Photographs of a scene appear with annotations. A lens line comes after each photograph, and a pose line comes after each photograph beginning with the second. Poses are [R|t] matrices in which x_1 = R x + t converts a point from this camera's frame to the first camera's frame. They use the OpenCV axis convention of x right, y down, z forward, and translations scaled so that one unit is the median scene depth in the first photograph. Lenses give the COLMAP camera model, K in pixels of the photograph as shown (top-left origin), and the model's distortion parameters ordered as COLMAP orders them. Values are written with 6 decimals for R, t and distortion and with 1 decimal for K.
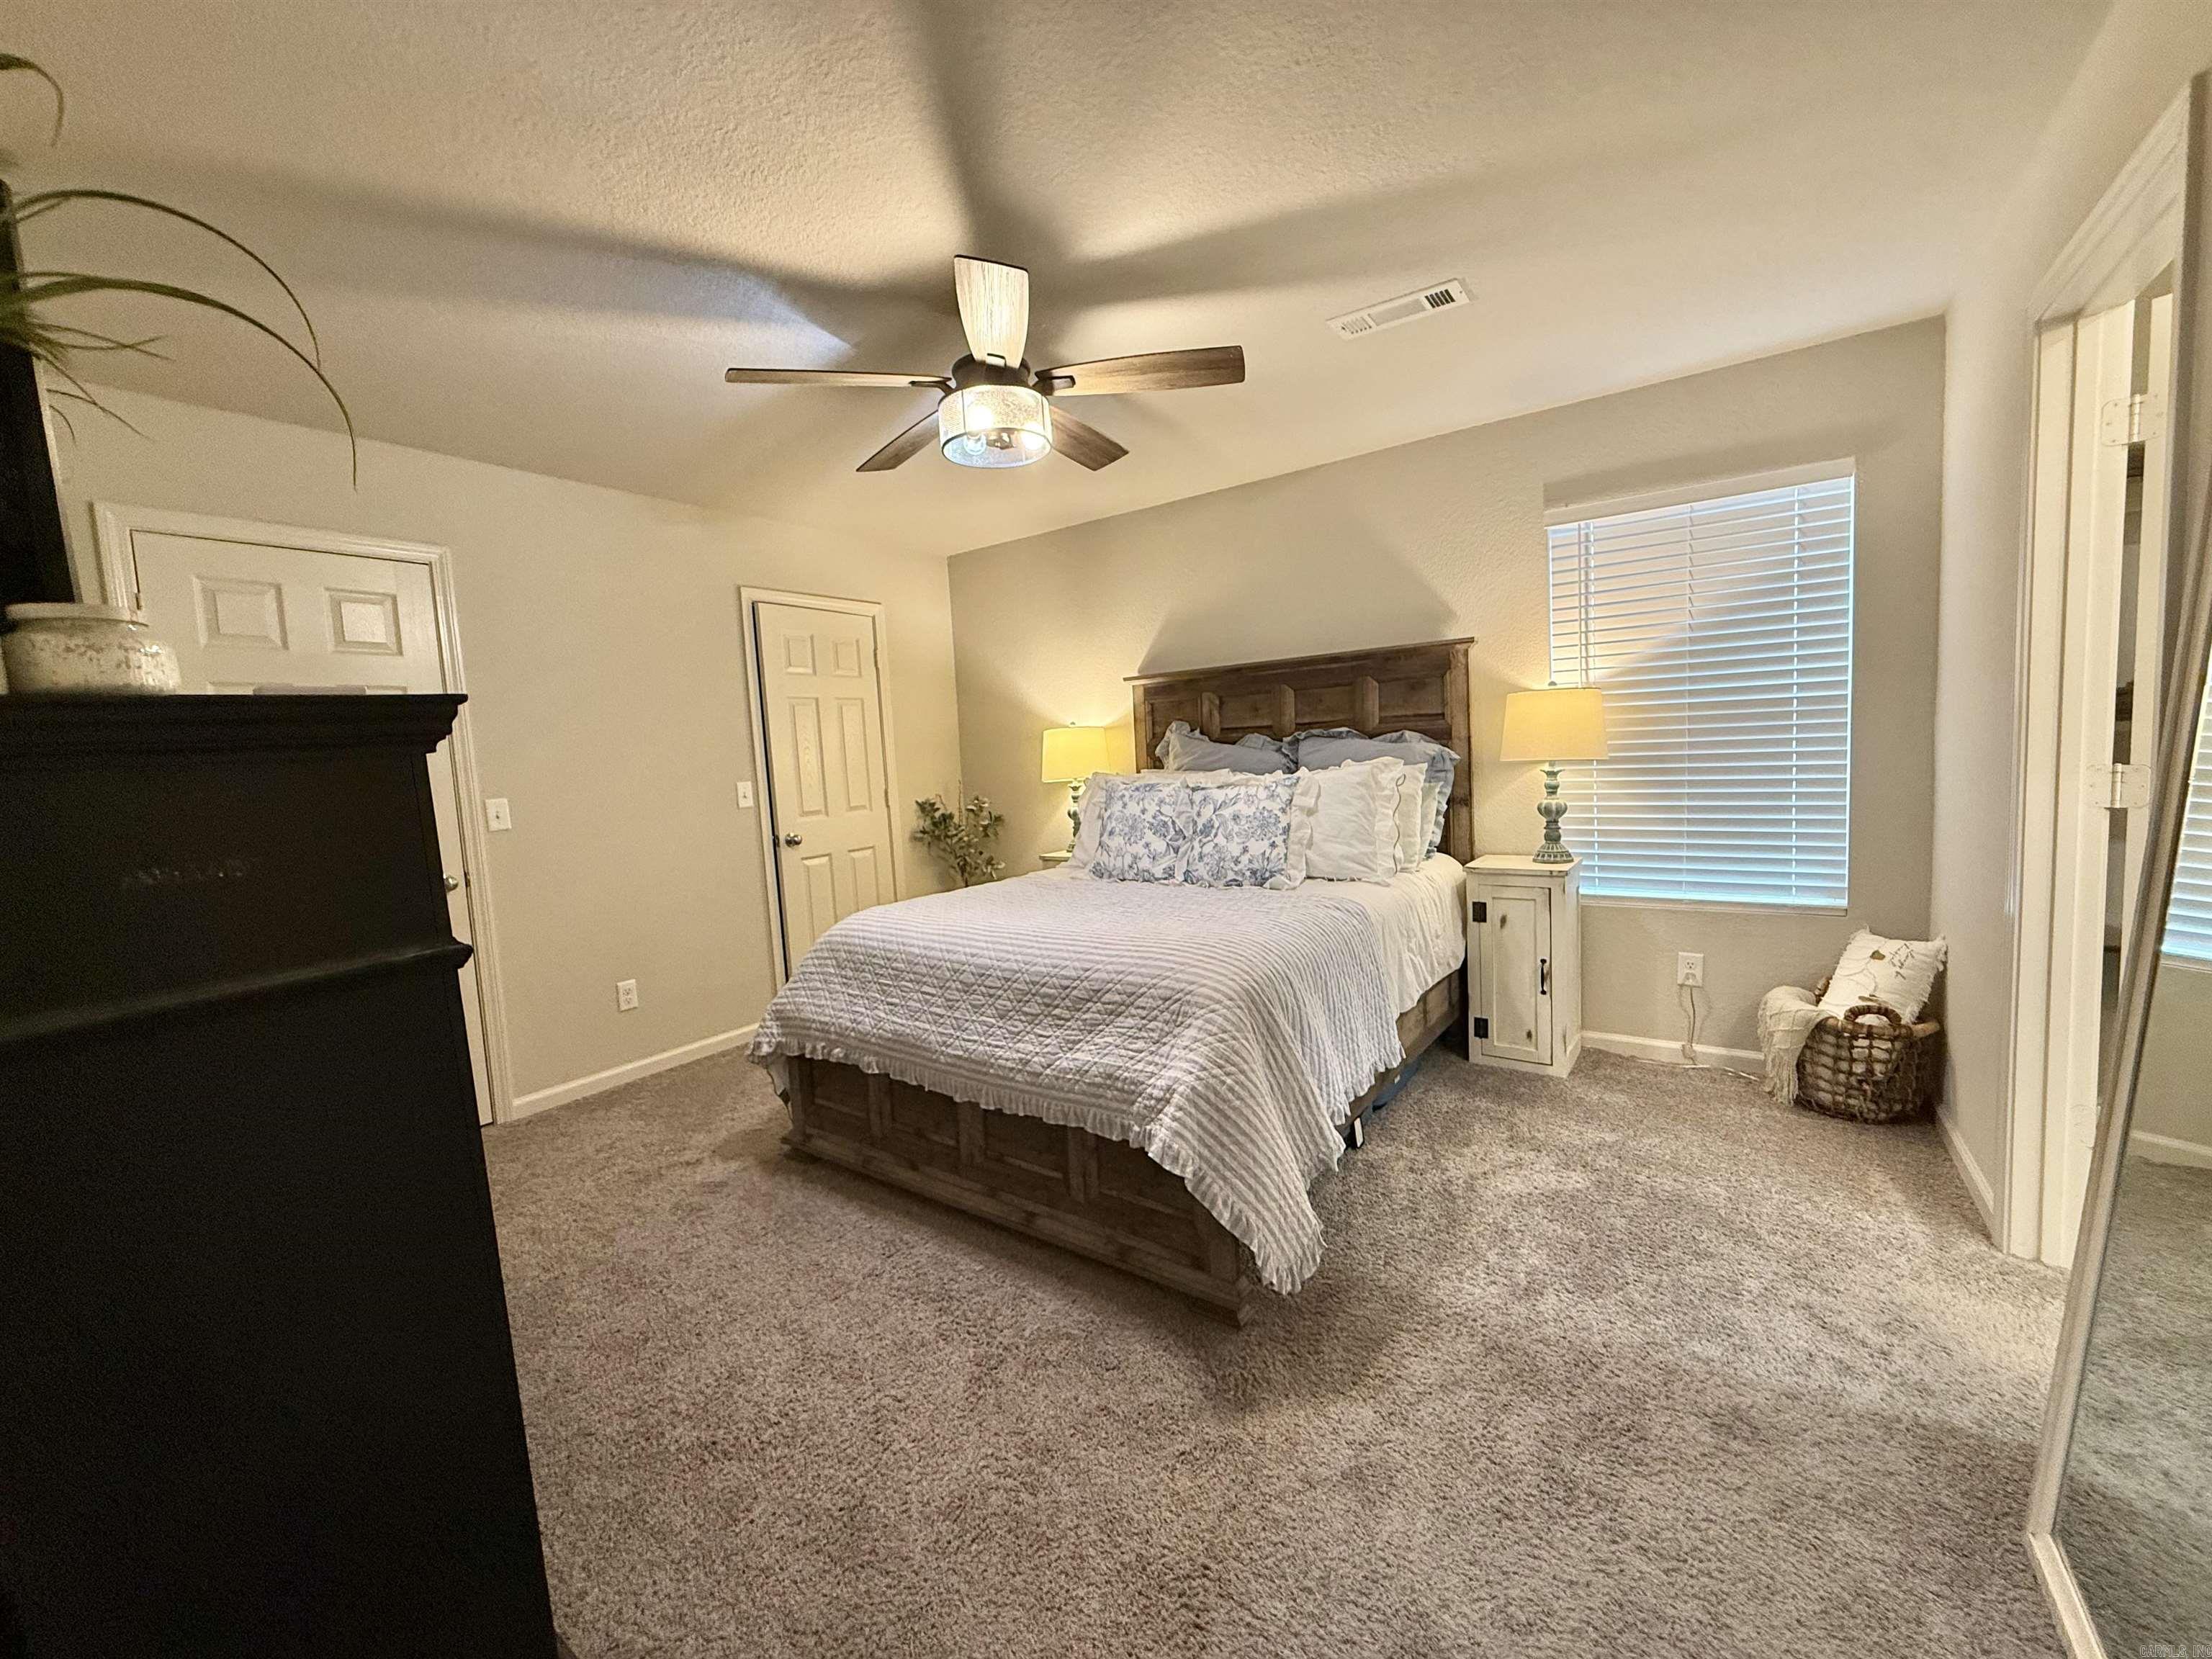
lens RADIAL K [[882.3, 0, 1099.5], [0, 882.3, 828.1], [0, 0, 1]] dist [0.000732, -0.000566]
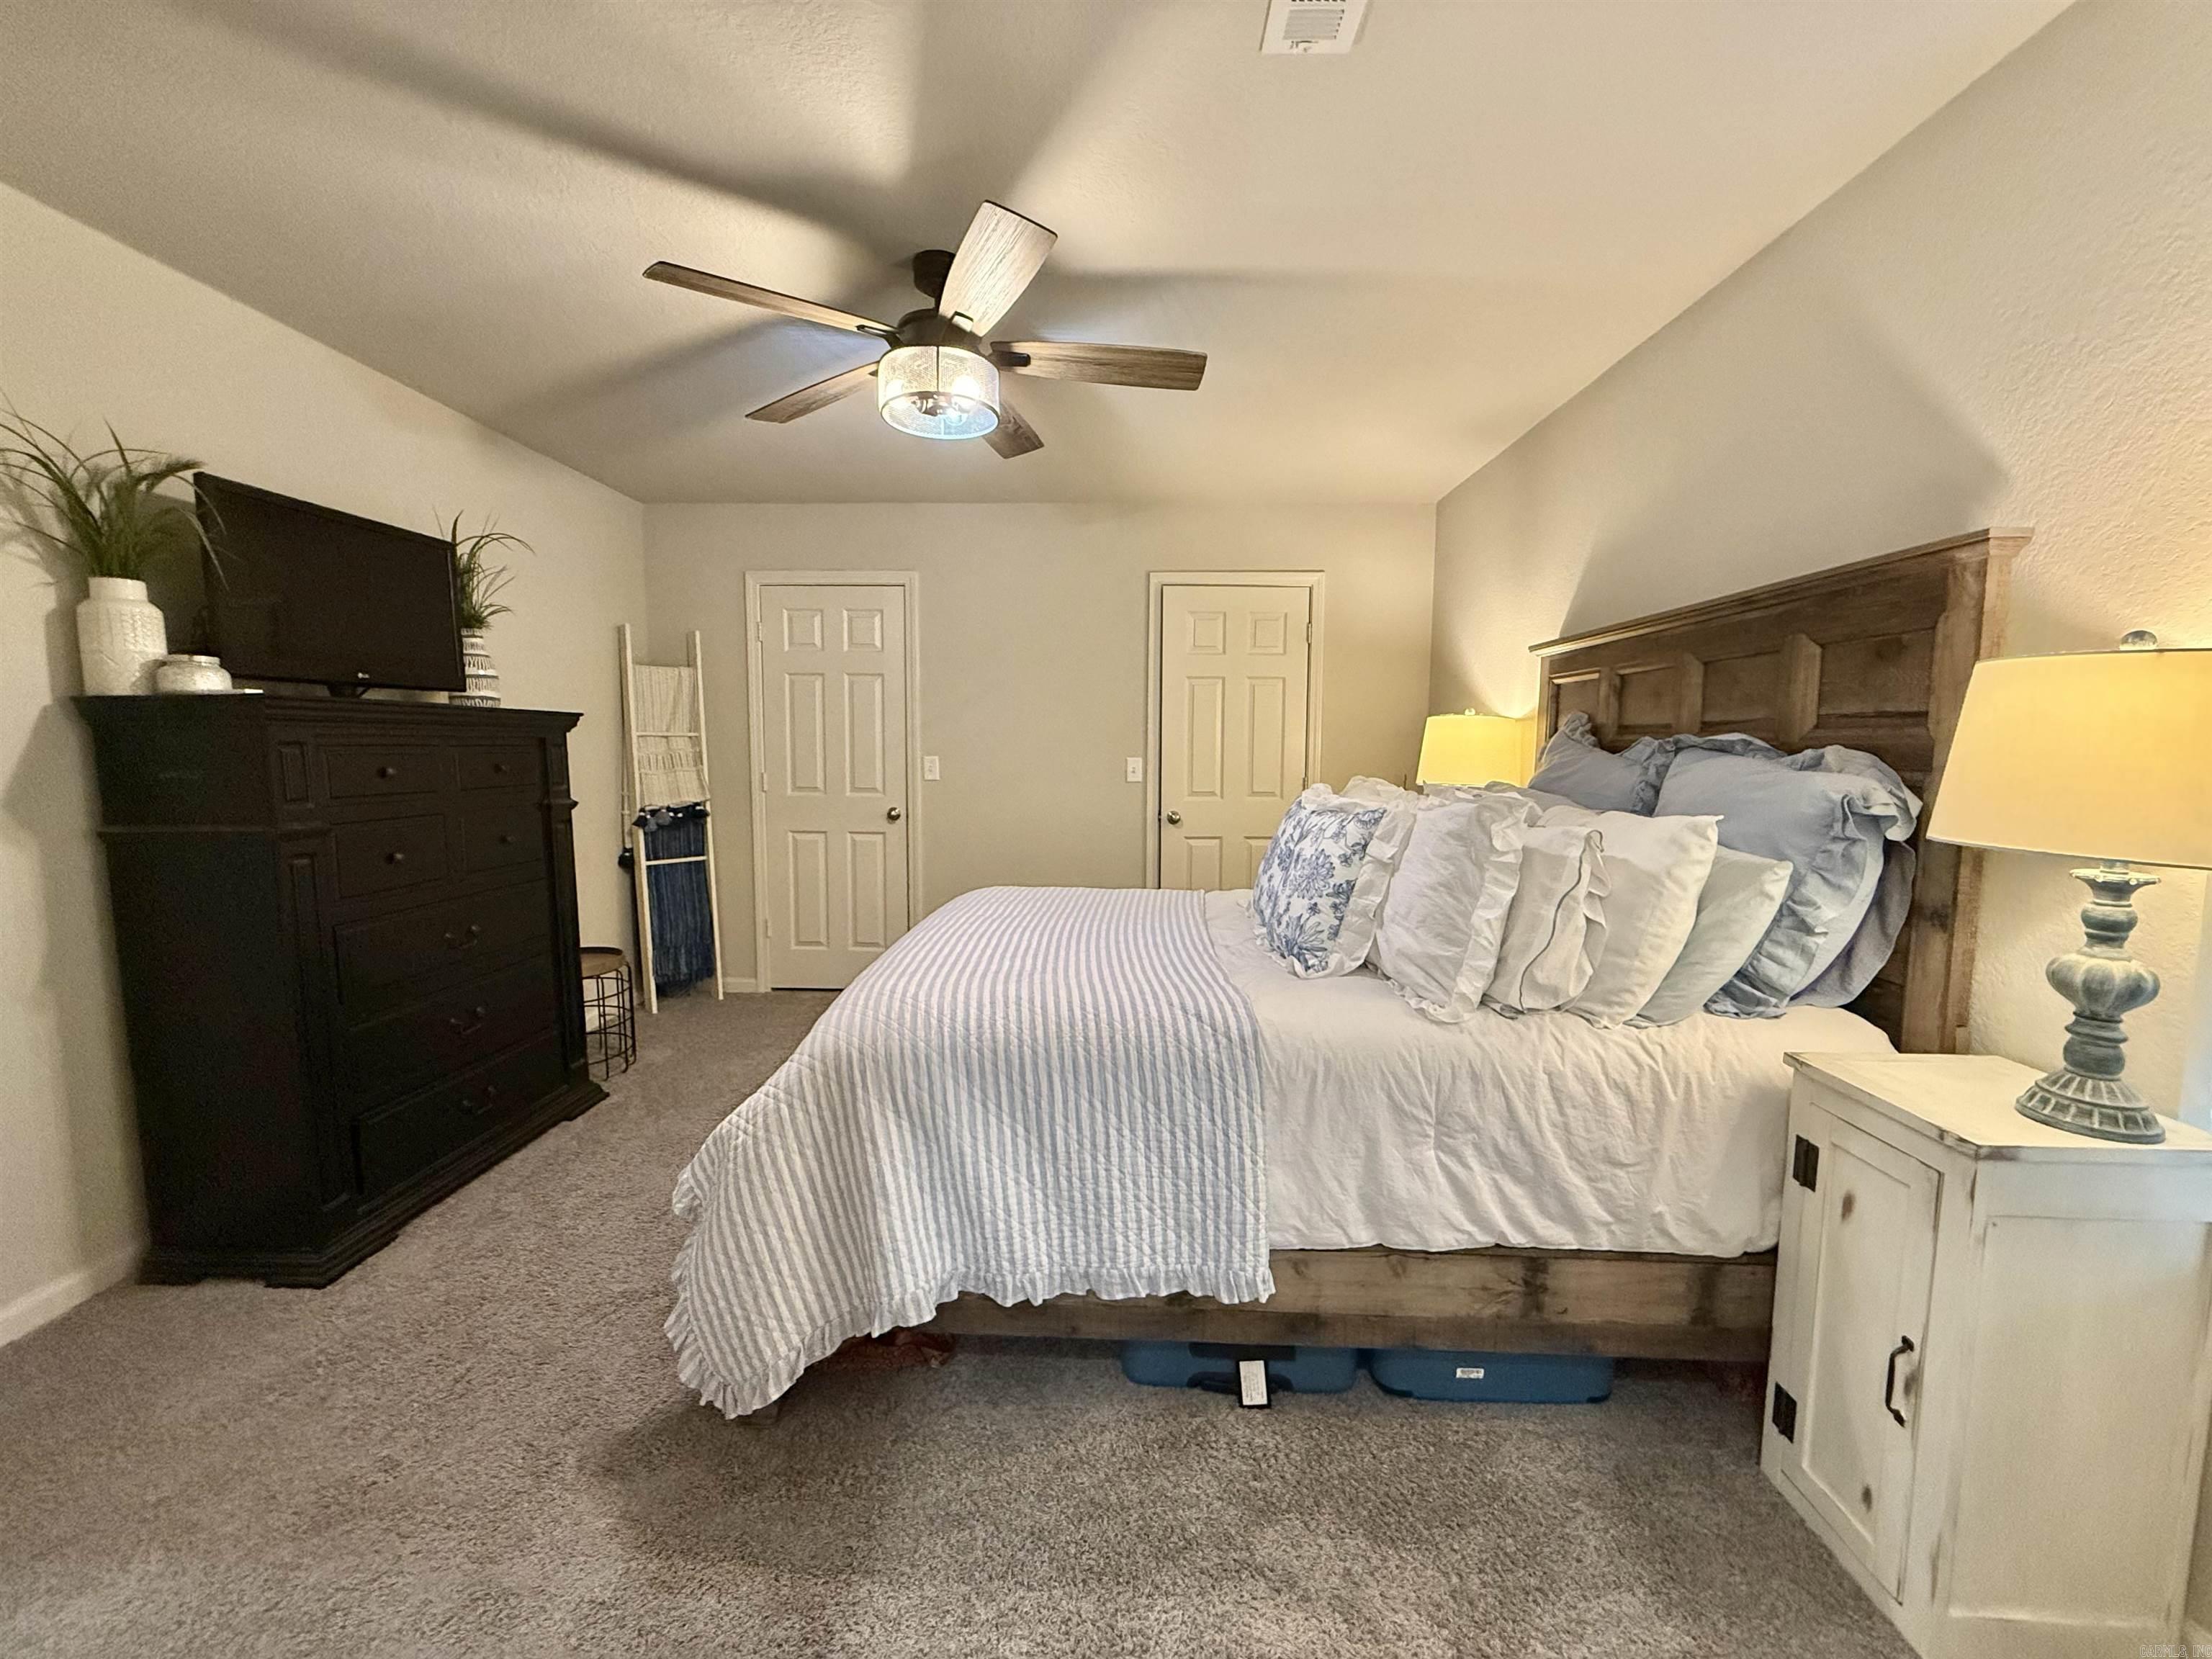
lens RADIAL K [[882.3, 0, 1099.5], [0, 882.3, 828.1], [0, 0, 1]] dist [0.000732, -0.000566]
pose [[0.561279, 0.135262, -0.816499, 0.568919], [-0.110438, 0.989972, 0.088082, -0.071582], [0.820225, 0.040735, 0.570589, 0.445946]]
